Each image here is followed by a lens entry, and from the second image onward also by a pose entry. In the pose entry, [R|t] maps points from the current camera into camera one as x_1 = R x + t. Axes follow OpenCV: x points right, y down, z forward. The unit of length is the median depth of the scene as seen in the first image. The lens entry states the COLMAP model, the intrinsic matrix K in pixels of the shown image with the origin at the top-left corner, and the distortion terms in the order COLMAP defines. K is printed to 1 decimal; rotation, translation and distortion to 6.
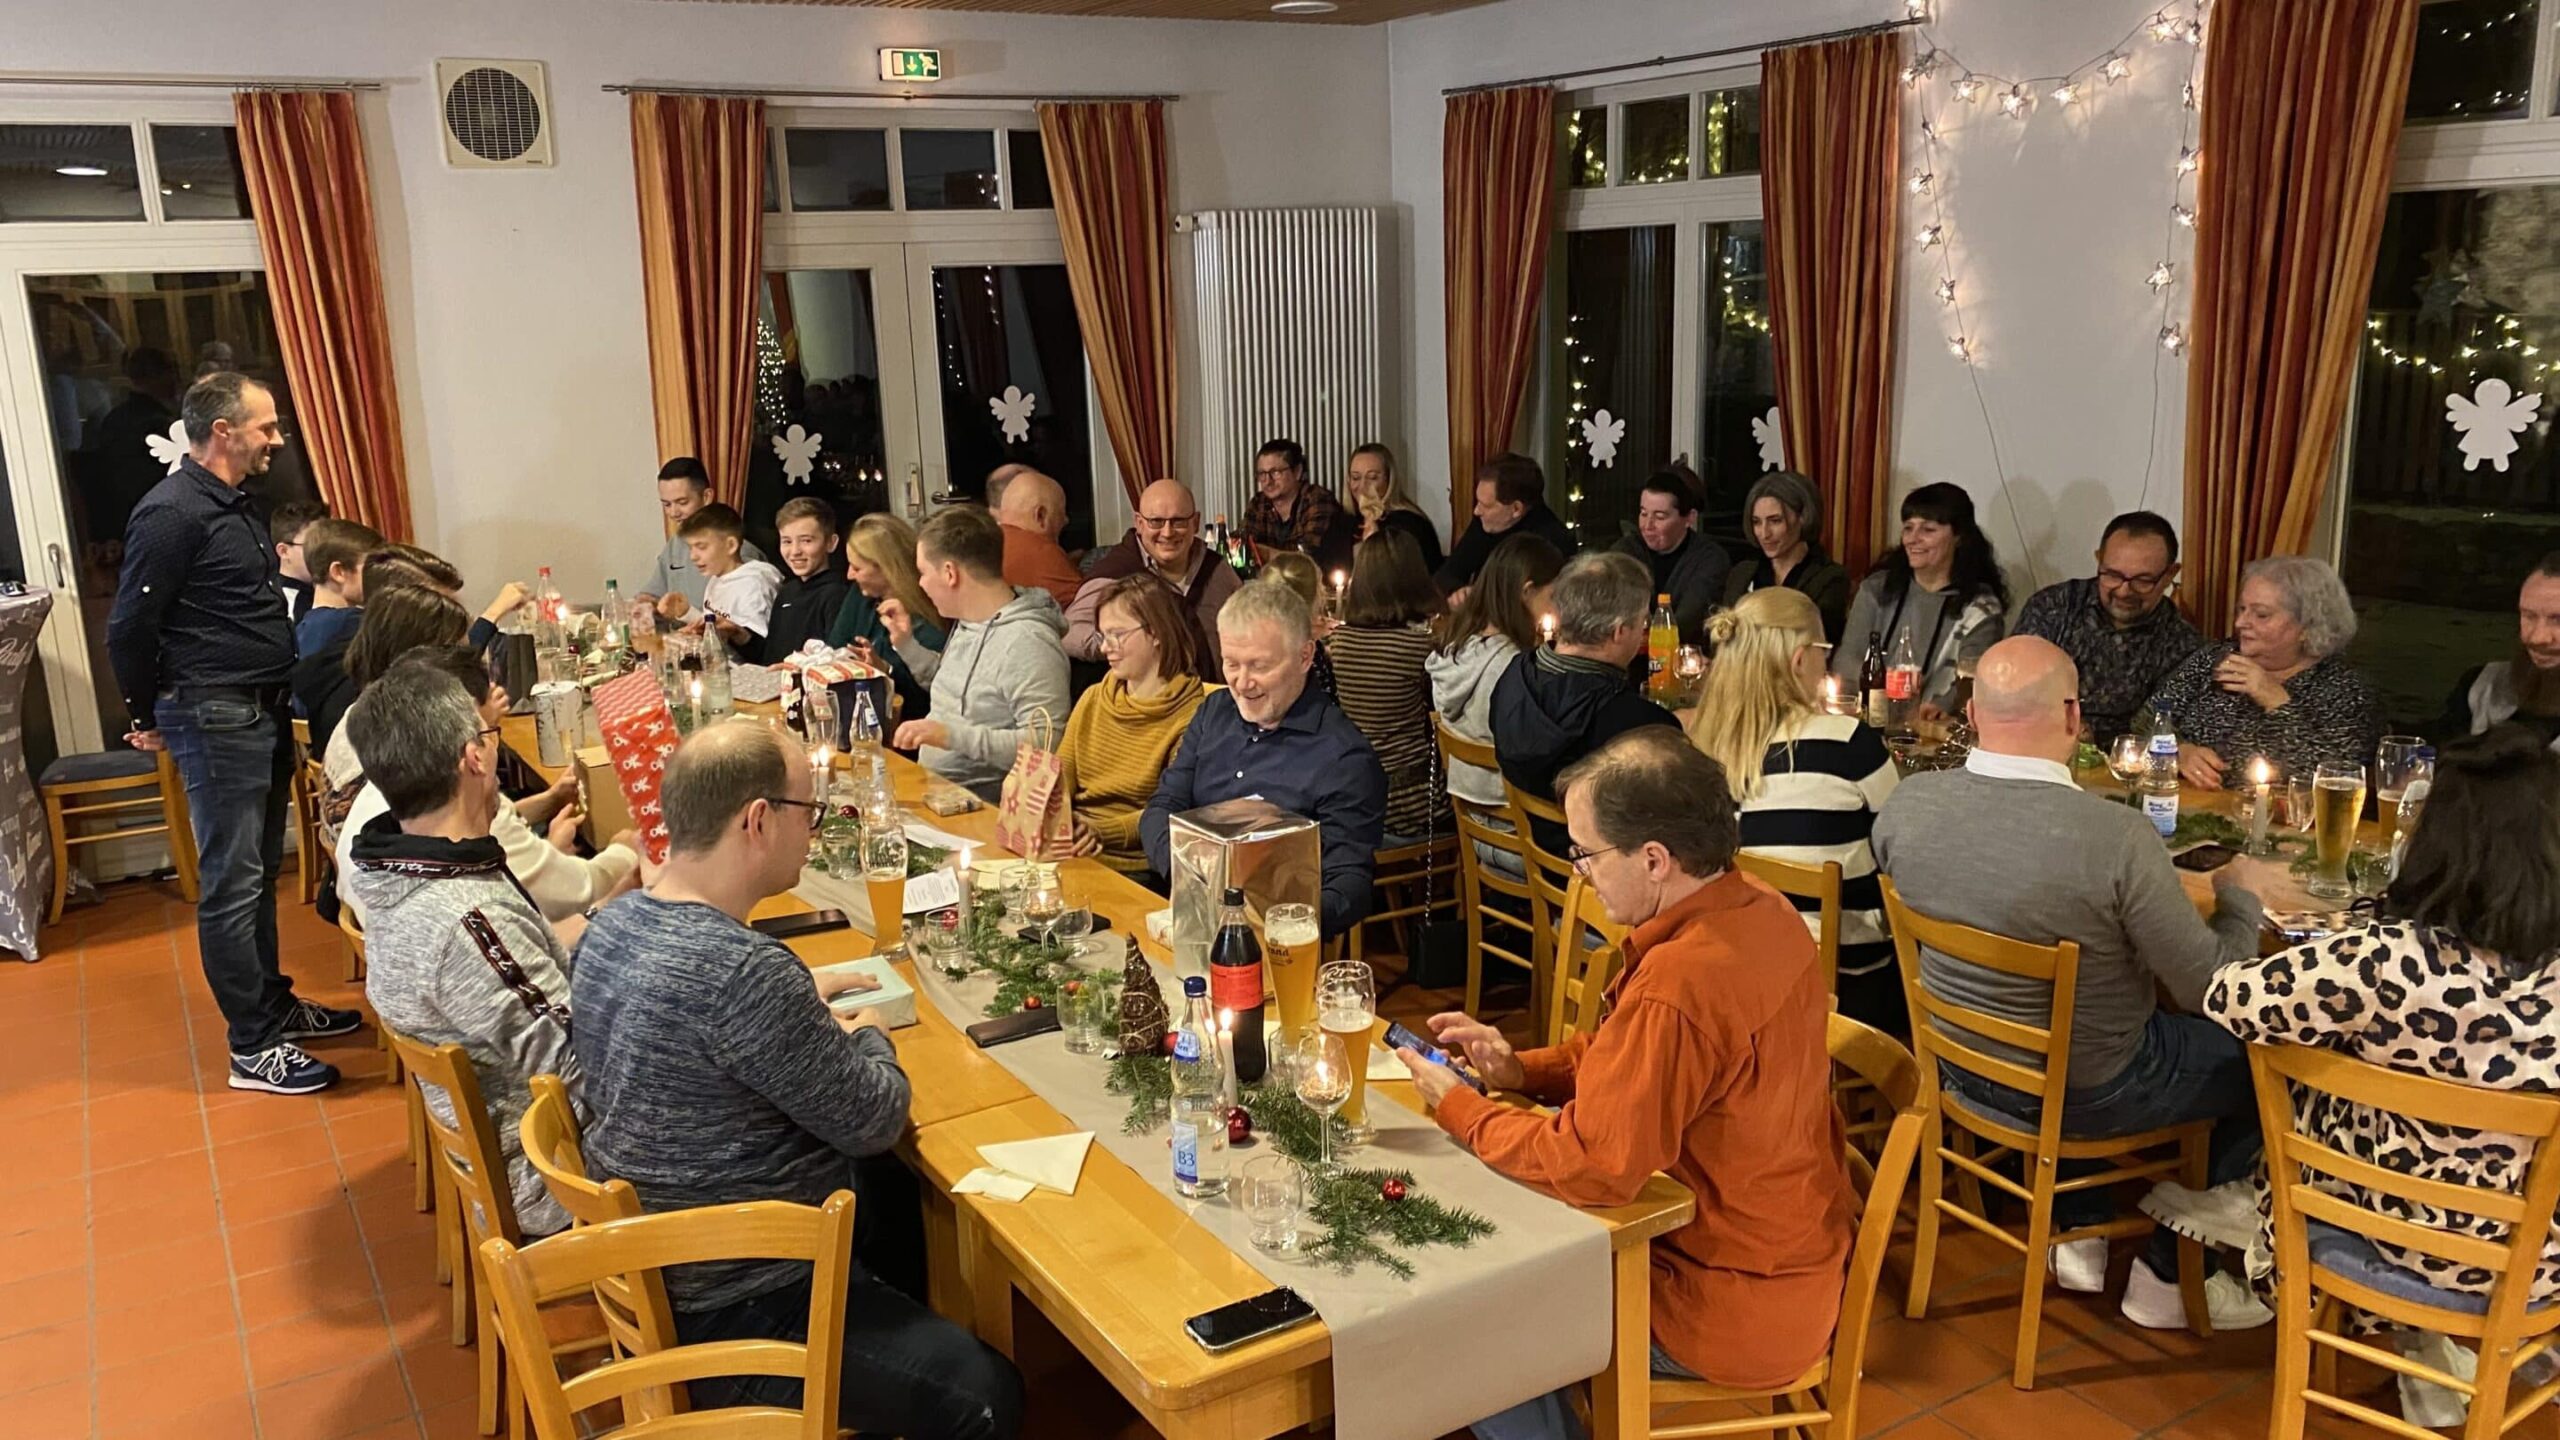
lens RADIAL K [[1924.4, 0, 1278.2], [0, 1924.4, 733.7], [0, 0, 1]] dist [-0.008400, -0.005194]
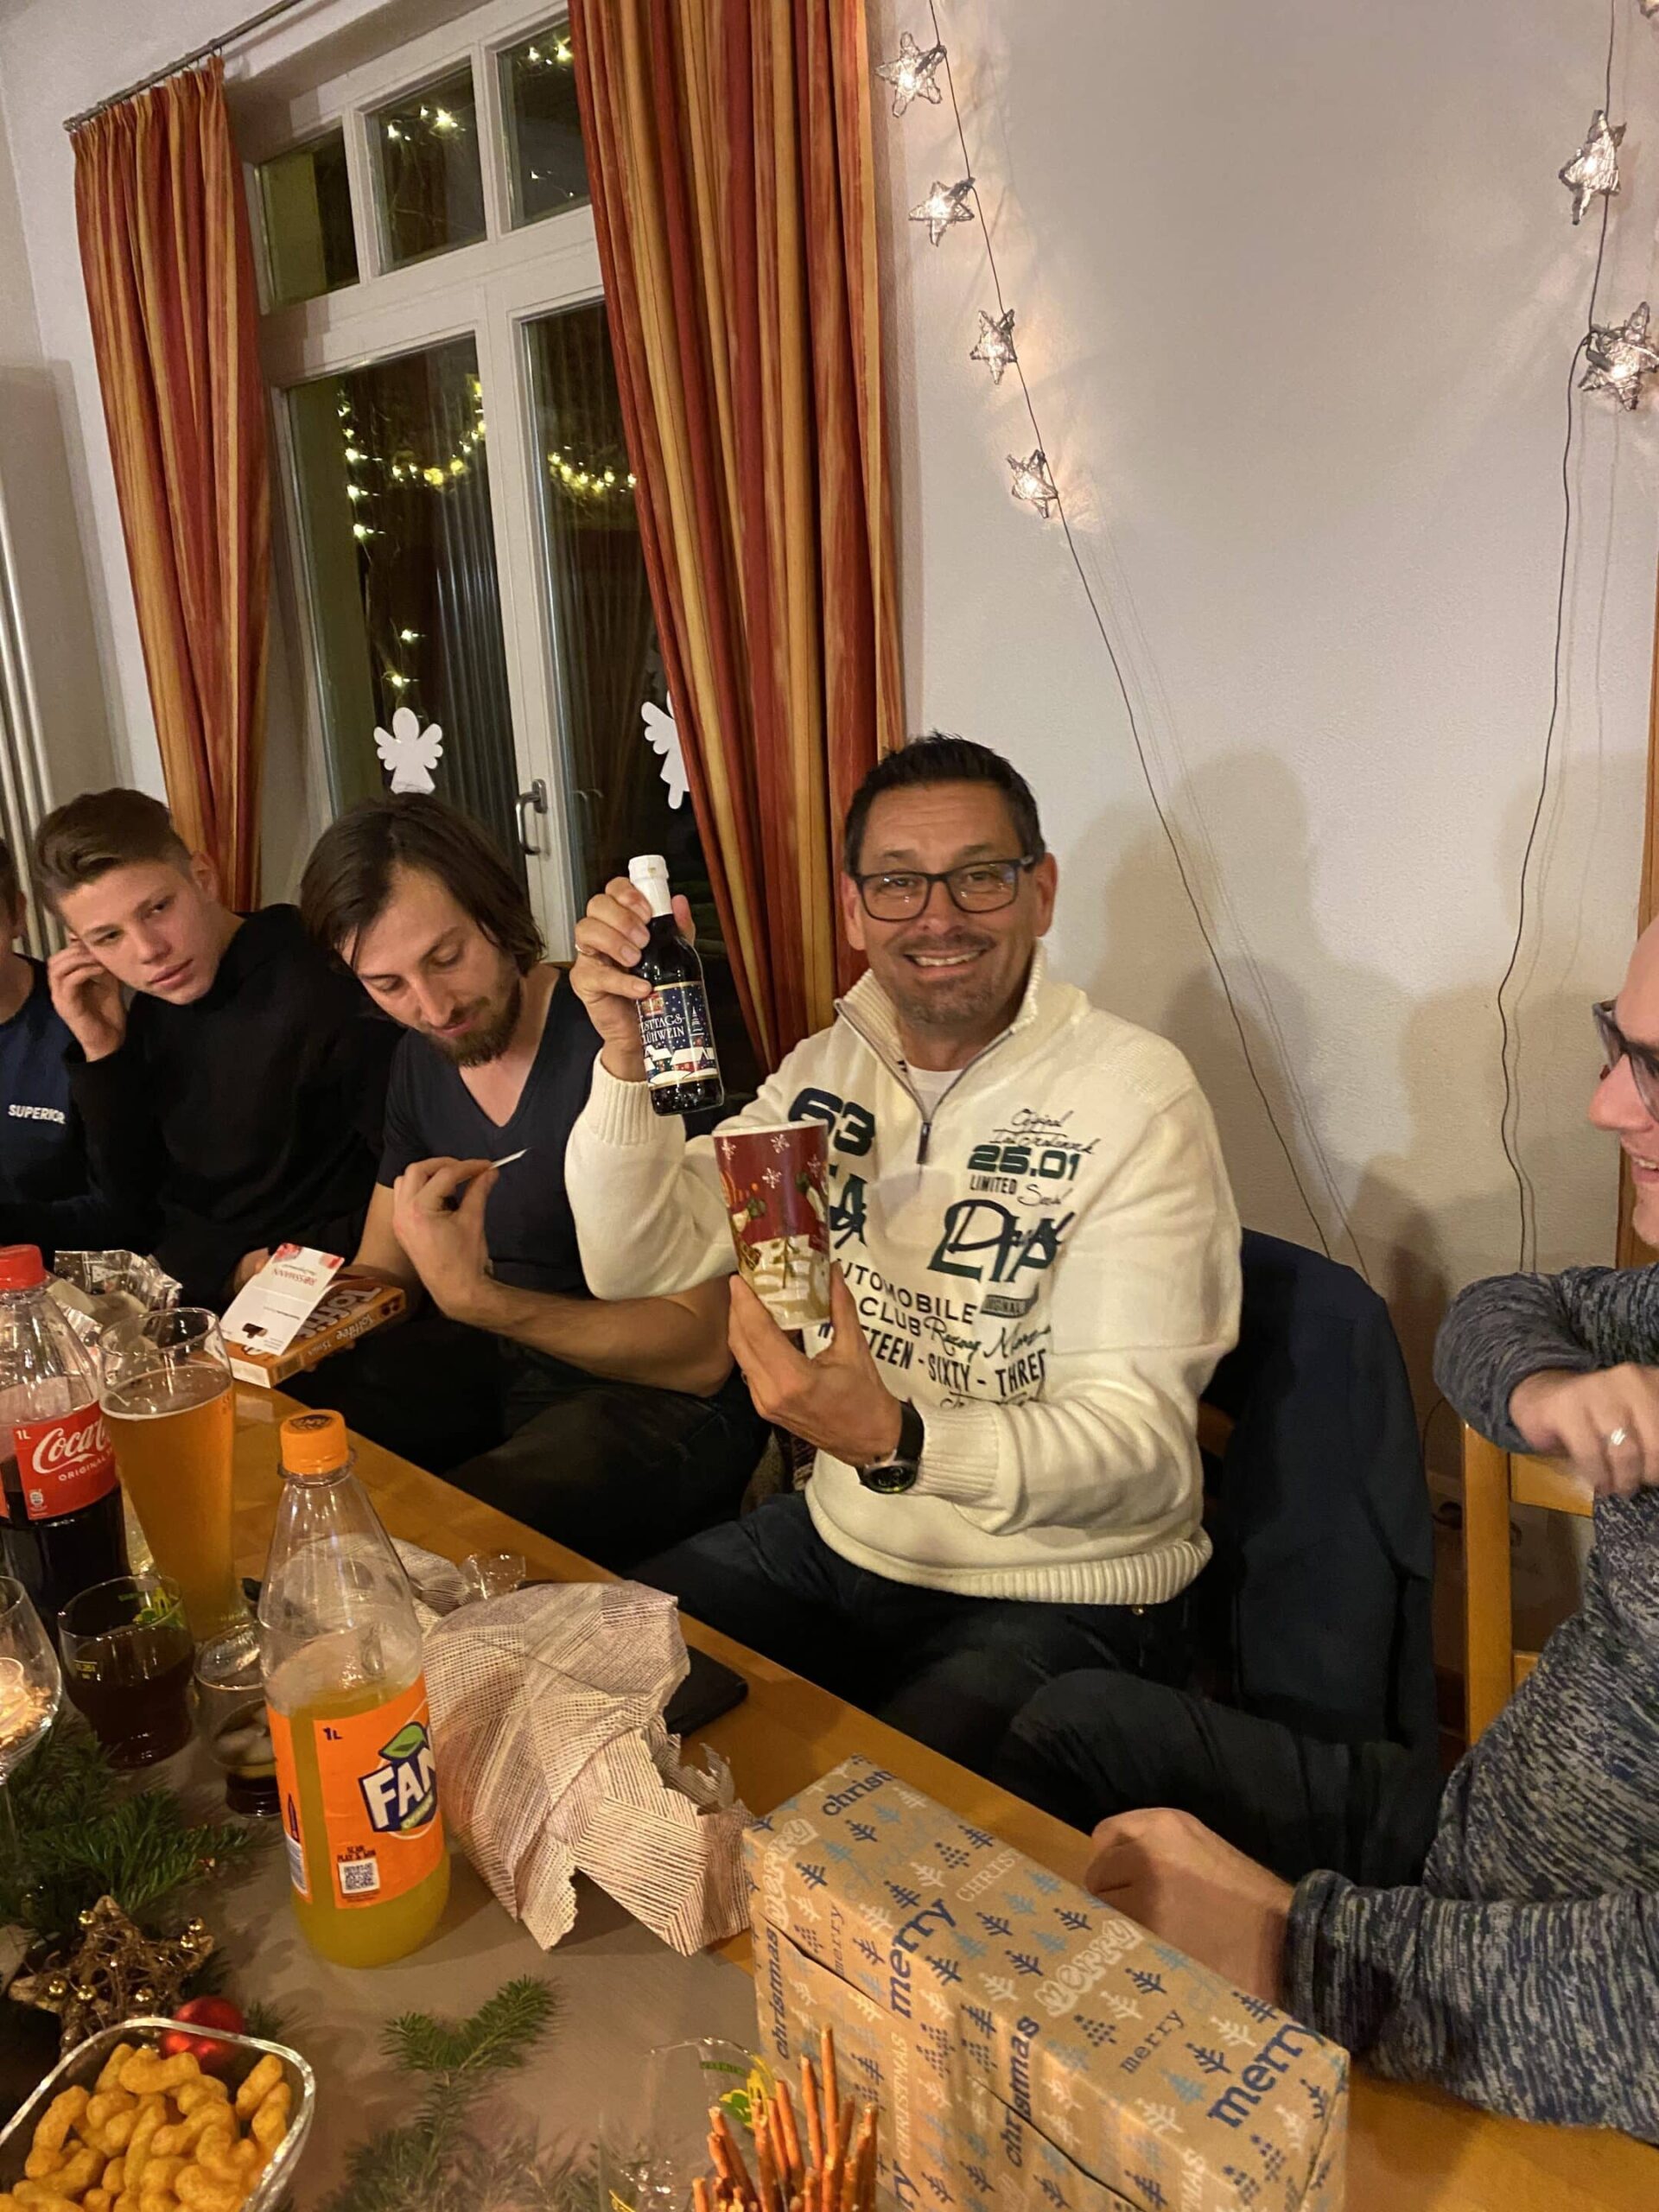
lens RADIAL K [[1684.9, 0, 831.0], [0, 1684.9, 1107.5], [0, 0, 1]] dist [0.029970, -0.033093]
pose [[0.966817, -0.083941, 0.241286, 0.184217], [0.078868, 0.996415, 0.030624, -0.067803], [-0.242992, -0.010578, 0.969971, 0.570410]]
